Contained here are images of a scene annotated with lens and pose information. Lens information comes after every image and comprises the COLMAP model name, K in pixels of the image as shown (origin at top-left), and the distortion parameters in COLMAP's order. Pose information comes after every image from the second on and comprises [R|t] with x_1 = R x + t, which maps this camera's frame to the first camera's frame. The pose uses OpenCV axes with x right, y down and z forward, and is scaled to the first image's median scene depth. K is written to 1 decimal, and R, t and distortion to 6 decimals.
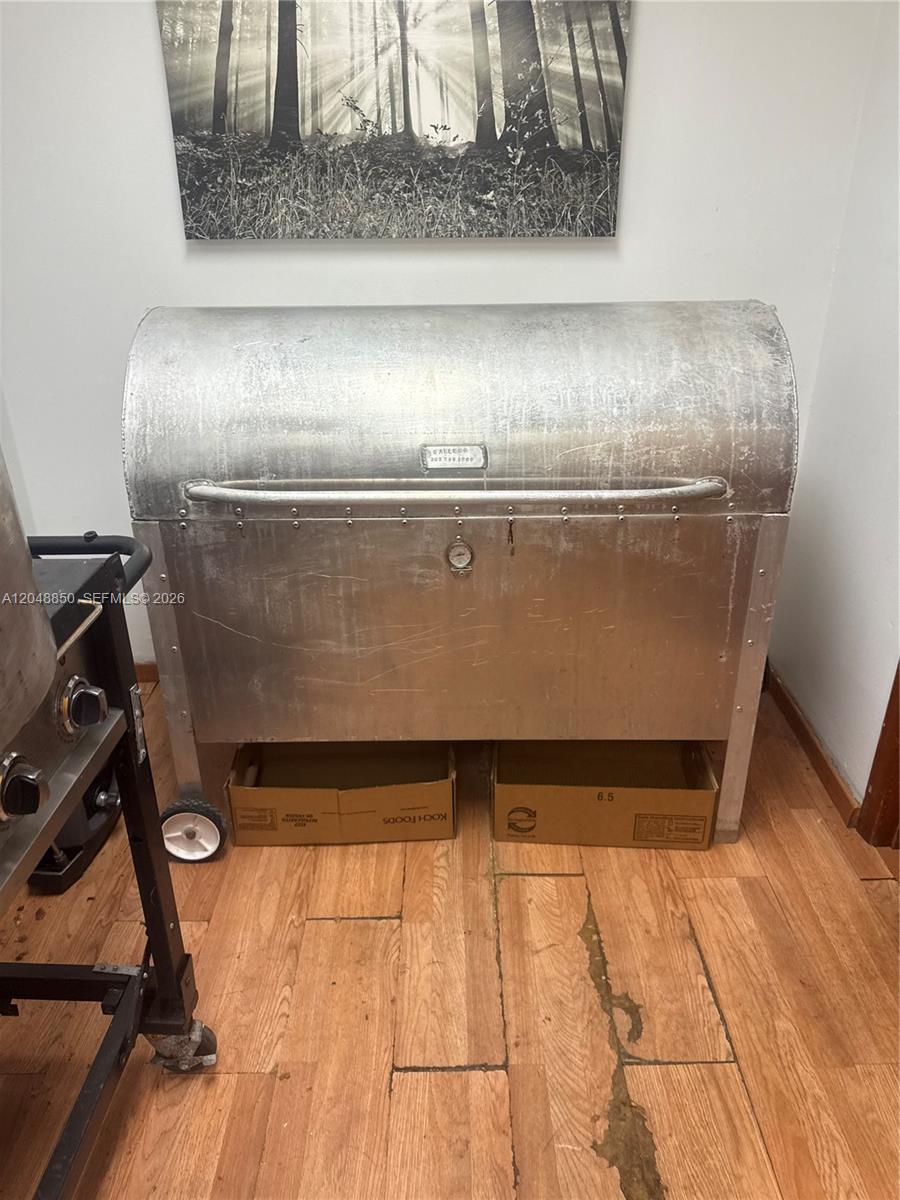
lens RADIAL K [[851.4, 0, 451.6], [0, 851.4, 607.4], [0, 0, 1]] dist [0.034611, -0.045841]
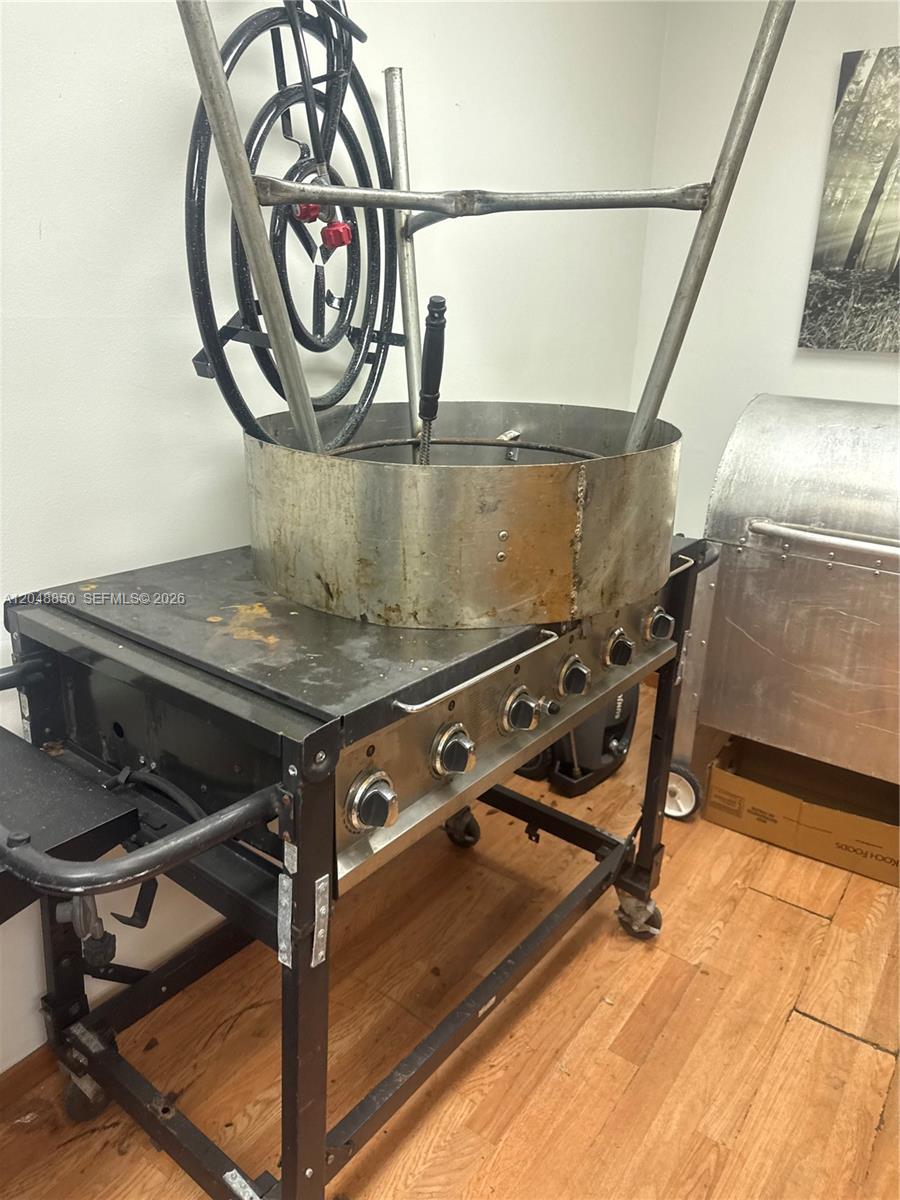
lens RADIAL K [[866.3, 0, 450.0], [0, 866.3, 600.0], [0, 0, 1]] dist [0.039583, -0.047945]
pose [[0.812322, 0.224005, -0.538475, 0.062177], [-0.290111, 0.956161, -0.039889, 0.157375], [0.505933, 0.188620, 0.841697, -0.337240]]
